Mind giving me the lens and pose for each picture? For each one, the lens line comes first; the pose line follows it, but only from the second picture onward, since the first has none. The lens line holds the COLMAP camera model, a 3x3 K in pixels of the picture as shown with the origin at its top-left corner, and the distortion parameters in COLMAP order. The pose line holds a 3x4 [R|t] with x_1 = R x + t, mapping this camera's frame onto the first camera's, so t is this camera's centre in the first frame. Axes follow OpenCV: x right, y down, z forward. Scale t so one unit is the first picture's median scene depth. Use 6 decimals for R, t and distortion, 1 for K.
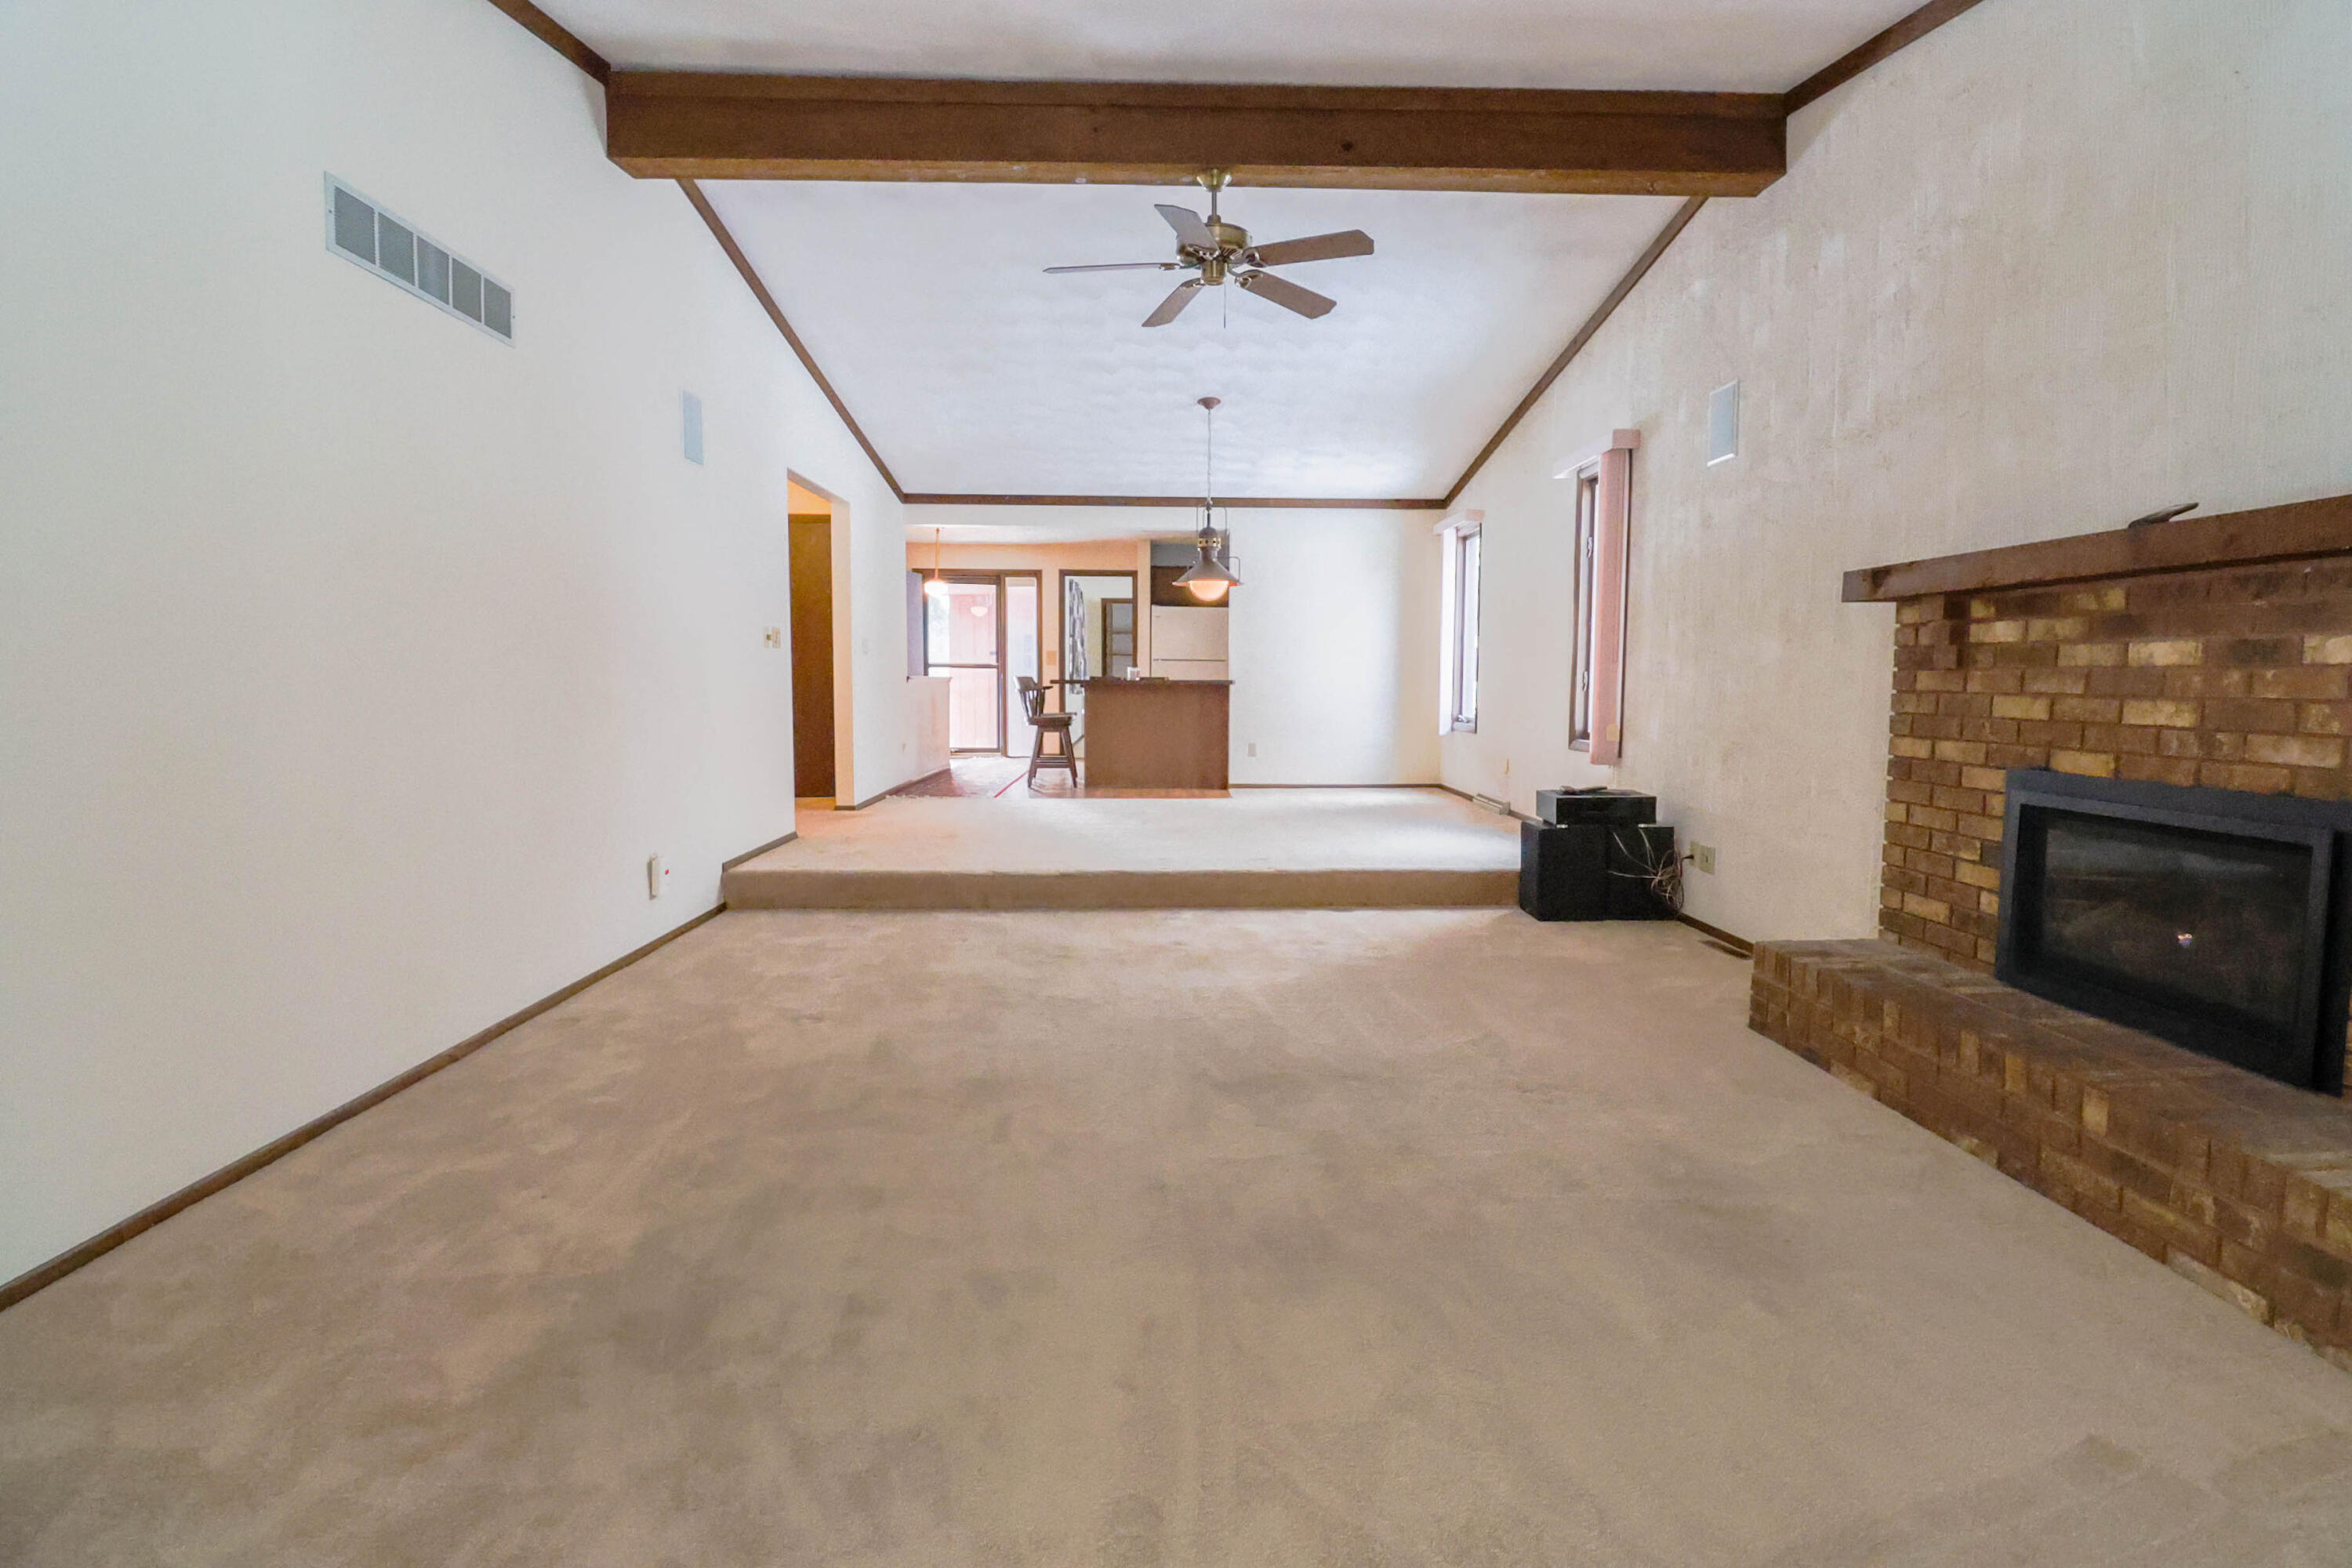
lens RADIAL K [[1085.5, 0, 1169.6], [0, 1085.5, 779.2], [0, 0, 1]] dist [0.006831, -0.007058]
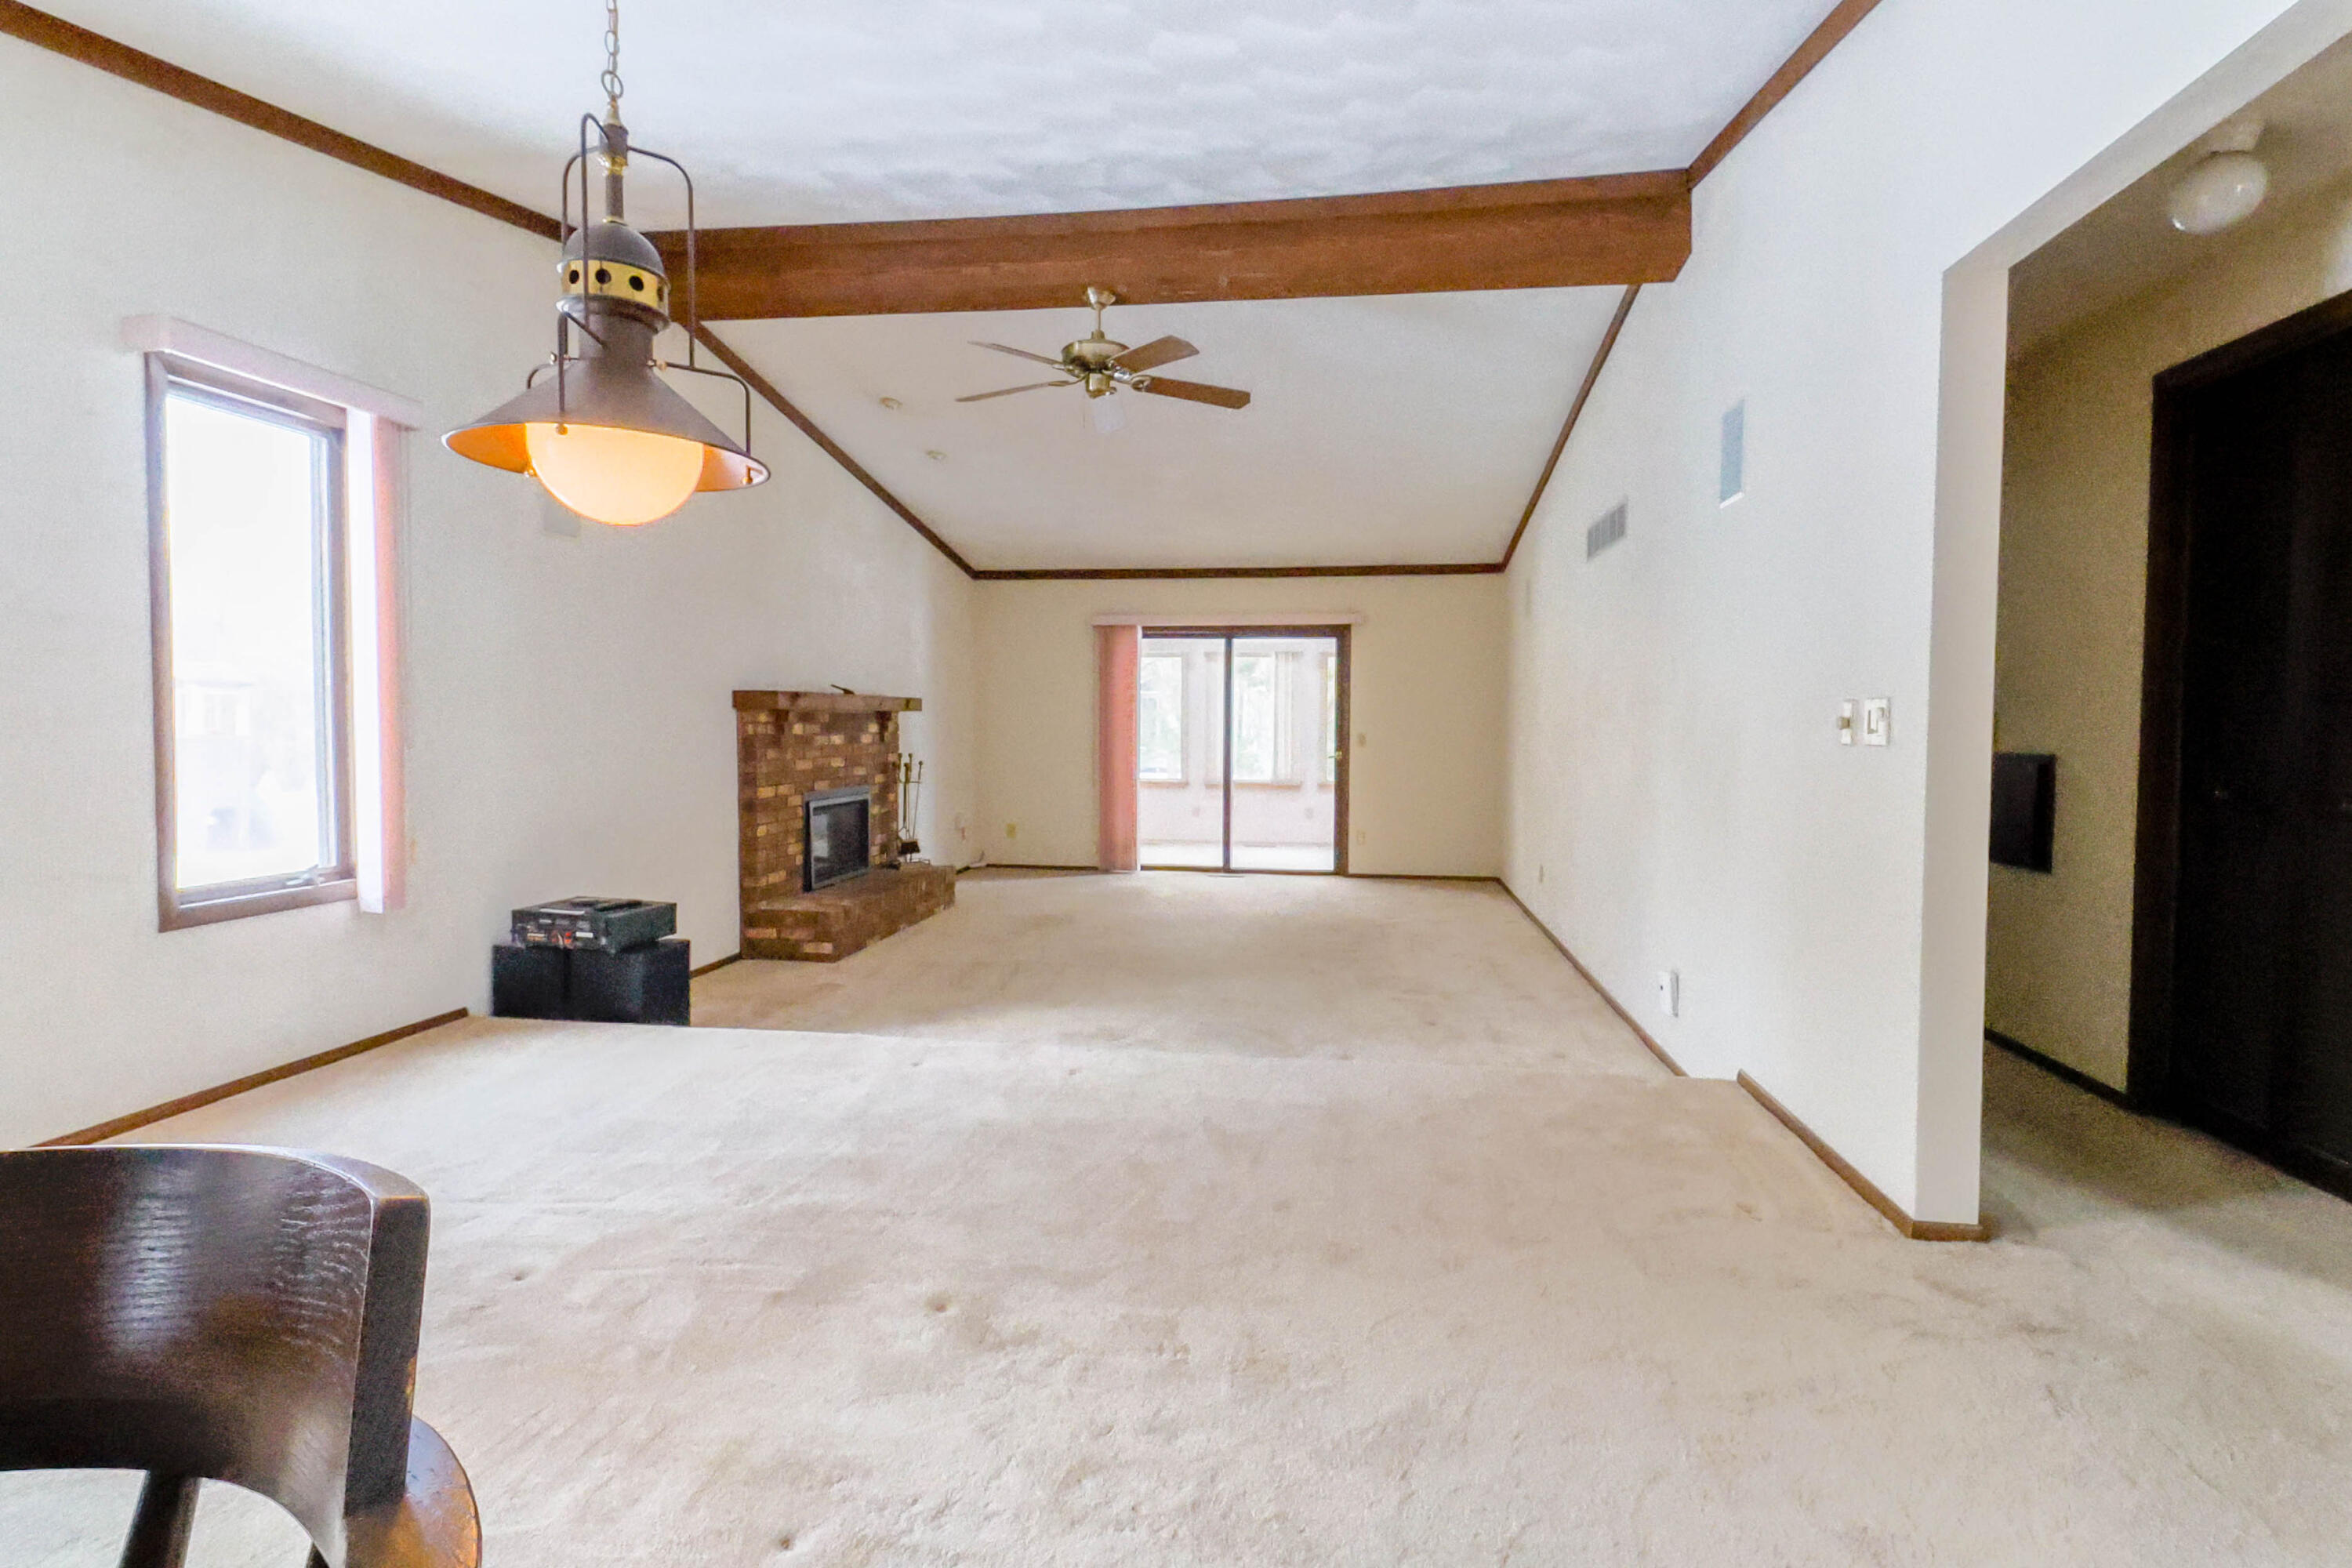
lens RADIAL K [[1085.5, 0, 1189.3], [0, 1085.5, 757.3], [0, 0, 1]] dist [0.006831, -0.007058]
pose [[-0.986670, -0.016862, 0.161856, -0.331053], [0.003844, 0.991924, 0.126774, -0.362168], [-0.162686, 0.125706, -0.978637, 3.085064]]
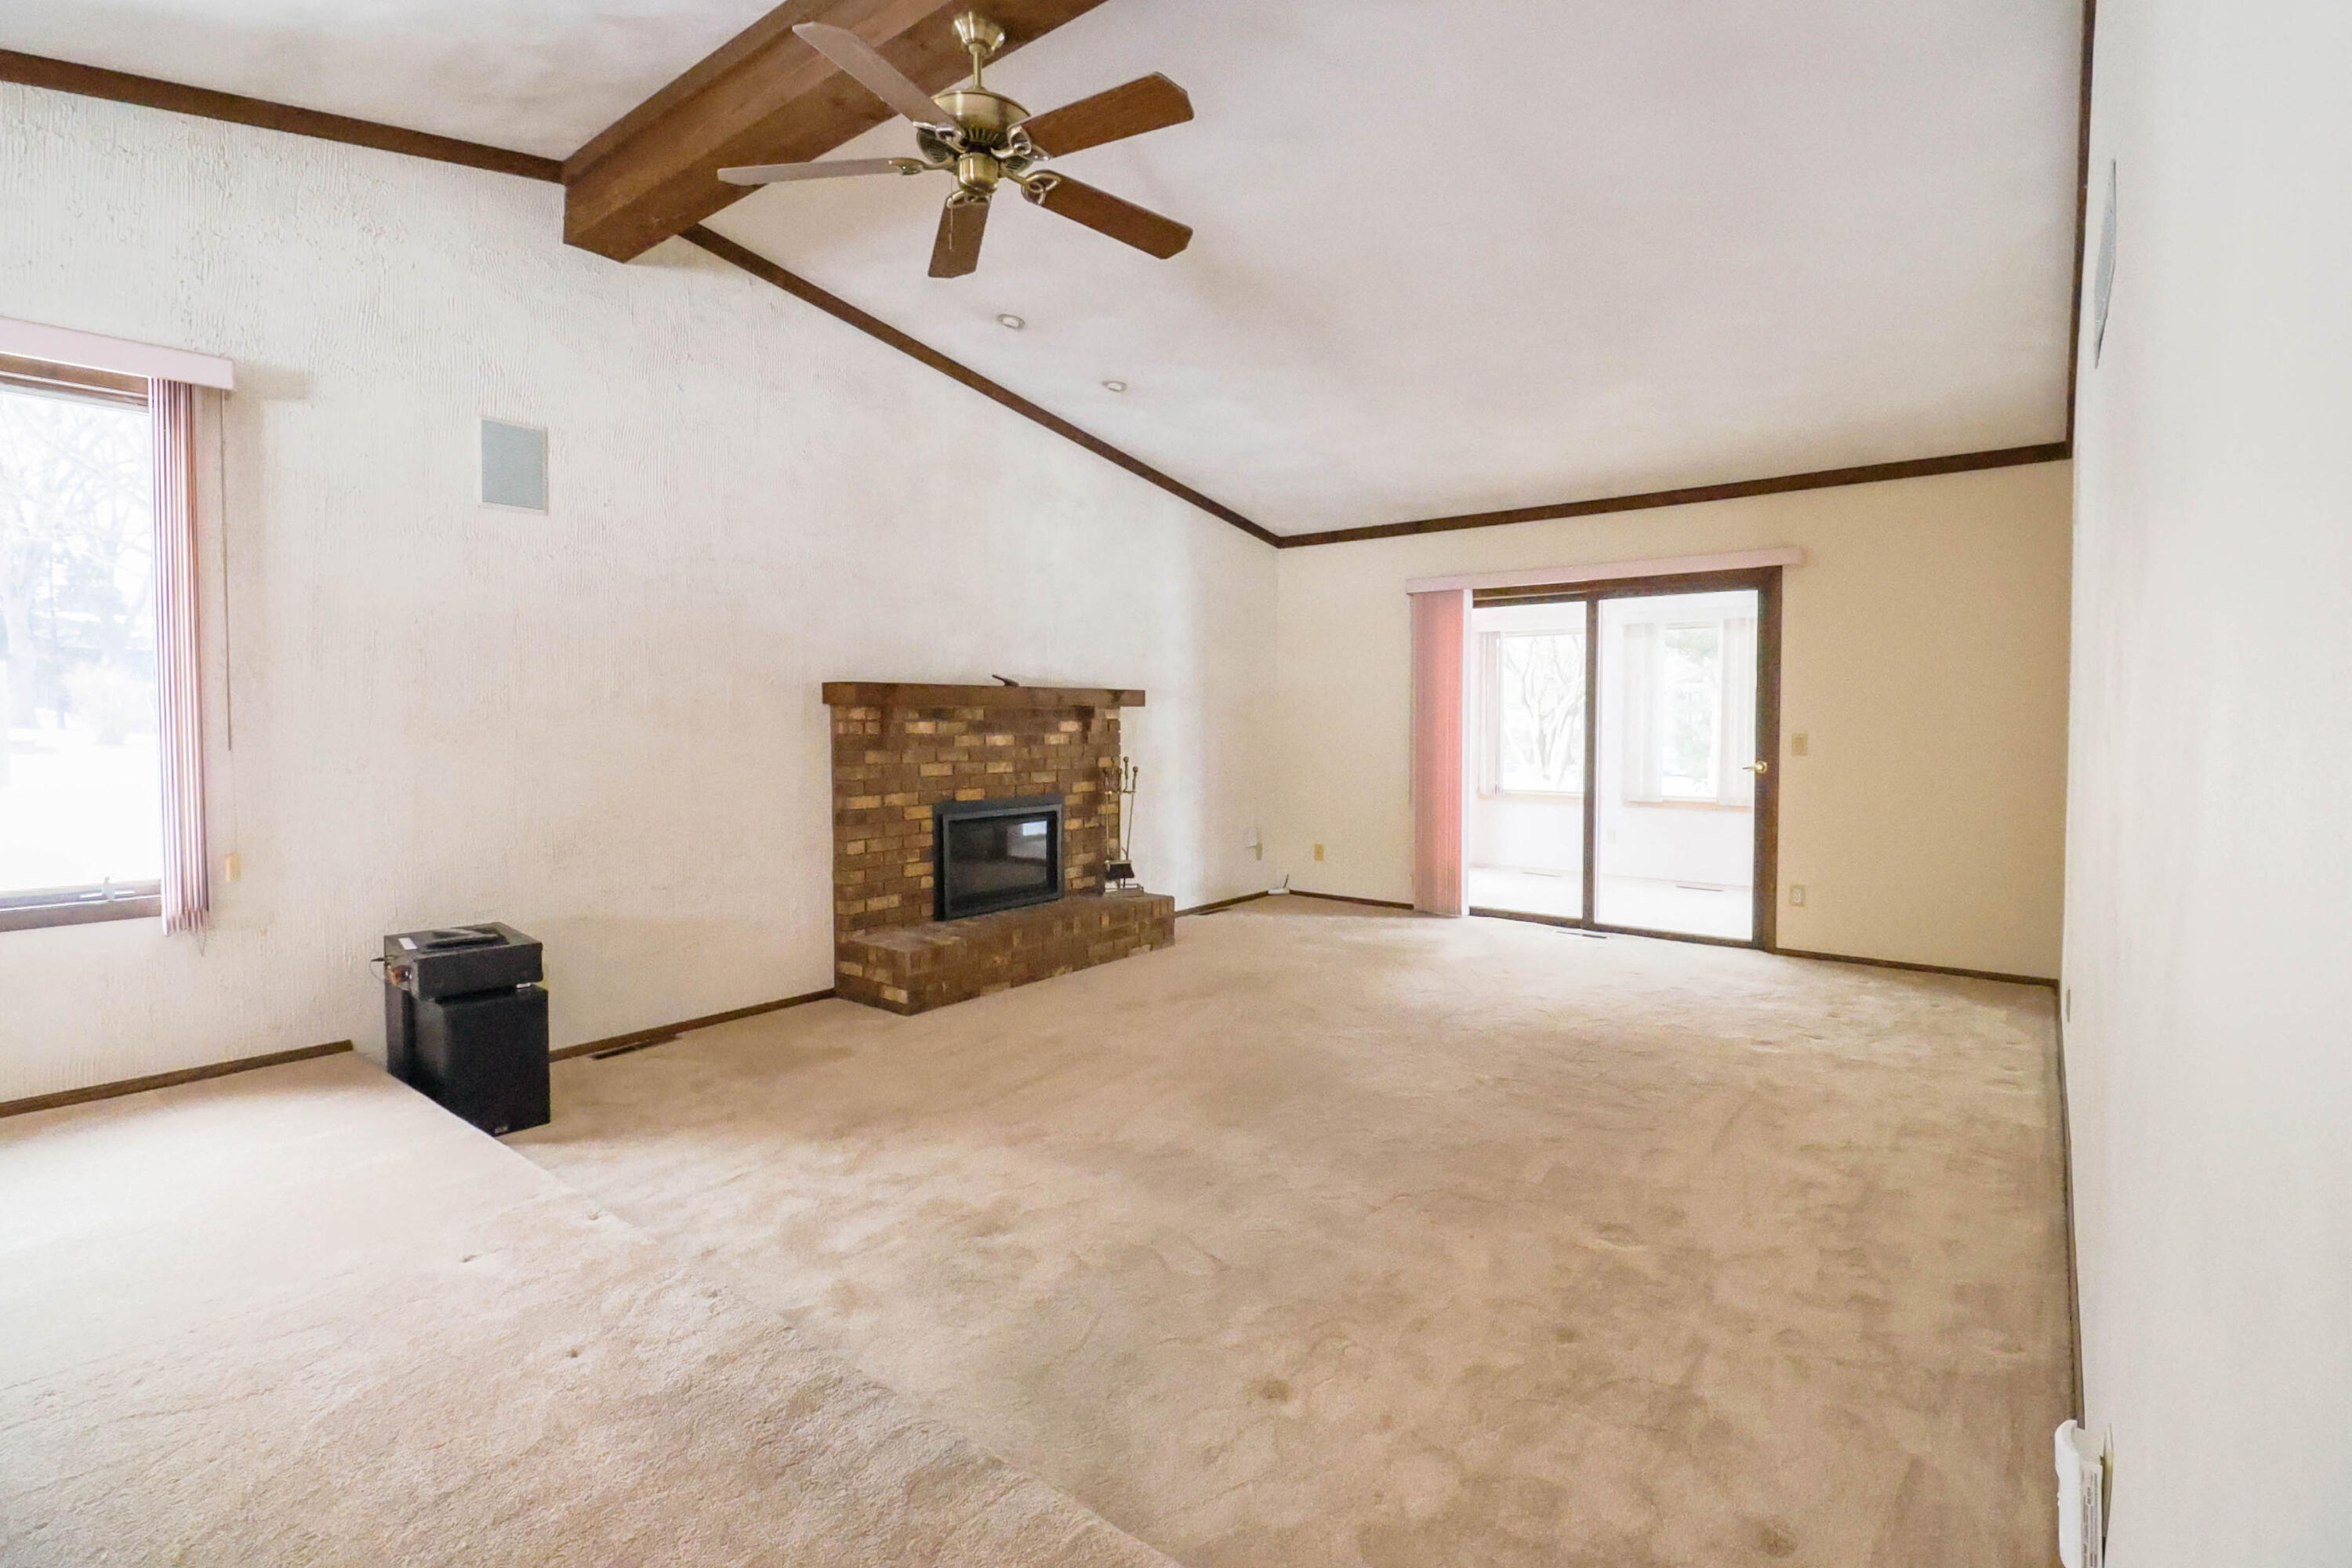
lens RADIAL K [[1085.5, 0, 1198.3], [0, 1085.5, 752.9], [0, 0, 1]] dist [0.006831, -0.007058]
pose [[-0.777126, -0.025695, 0.628821, -0.725326], [0.054132, 0.992734, 0.107463, -0.274436], [-0.627013, 0.117552, -0.770088, 2.194534]]
